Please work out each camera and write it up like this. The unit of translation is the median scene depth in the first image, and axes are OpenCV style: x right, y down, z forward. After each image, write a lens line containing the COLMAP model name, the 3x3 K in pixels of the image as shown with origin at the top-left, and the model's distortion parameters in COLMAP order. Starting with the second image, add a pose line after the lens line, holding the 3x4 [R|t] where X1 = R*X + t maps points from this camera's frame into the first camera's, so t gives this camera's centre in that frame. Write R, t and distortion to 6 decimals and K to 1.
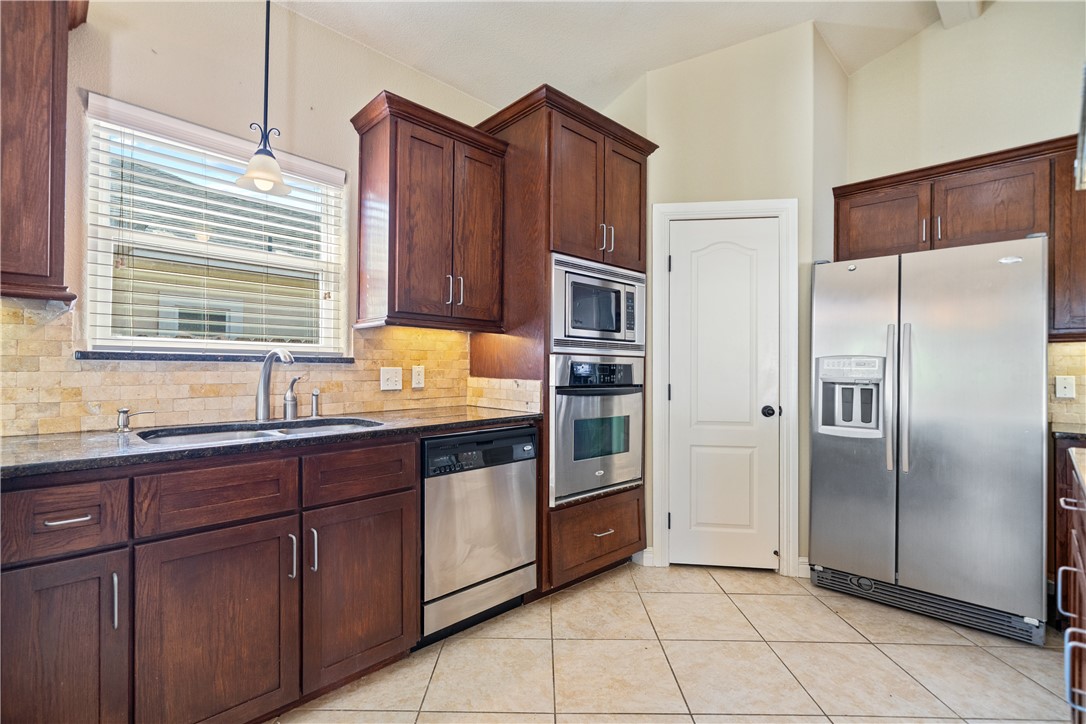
lens RADIAL K [[492.9, 0, 540.2], [0, 492.9, 363.1], [0, 0, 1]] dist [-0.003395, 0.001083]
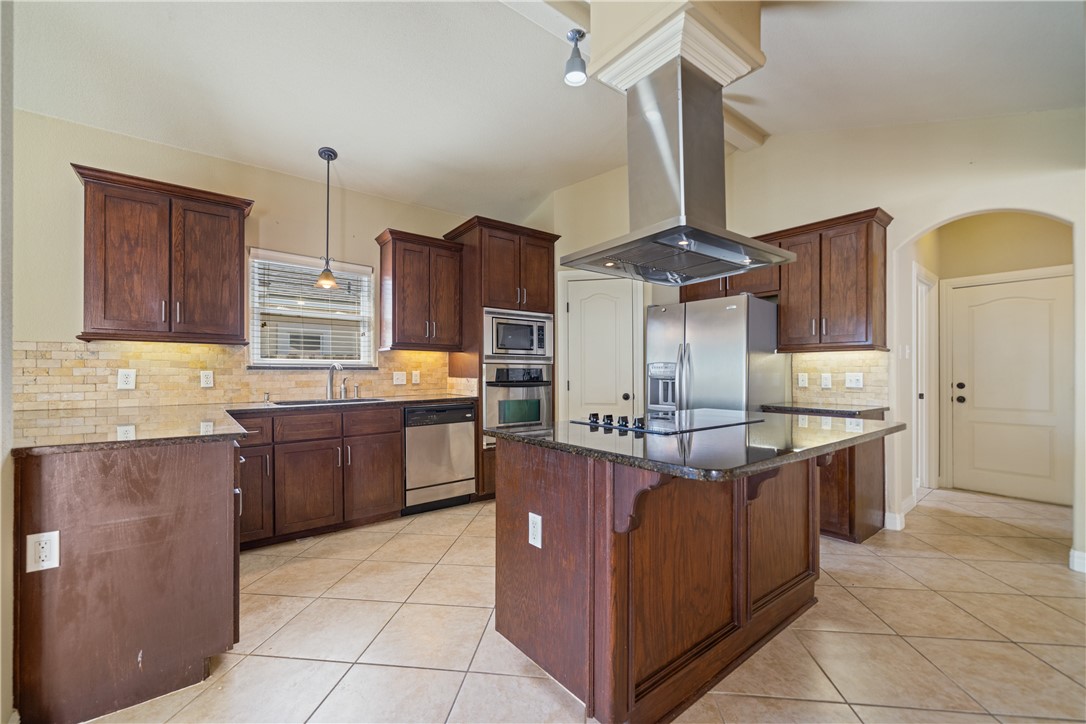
lens RADIAL K [[443.3, 0, 546.7], [0, 443.3, 370.4], [0, 0, 1]] dist [0.003431, -0.000032]
pose [[0.993875, -0.010514, -0.110007, 0.432974], [0.010981, 0.999933, 0.003642, 0.002581], [0.109961, -0.004827, 0.993924, -0.587286]]
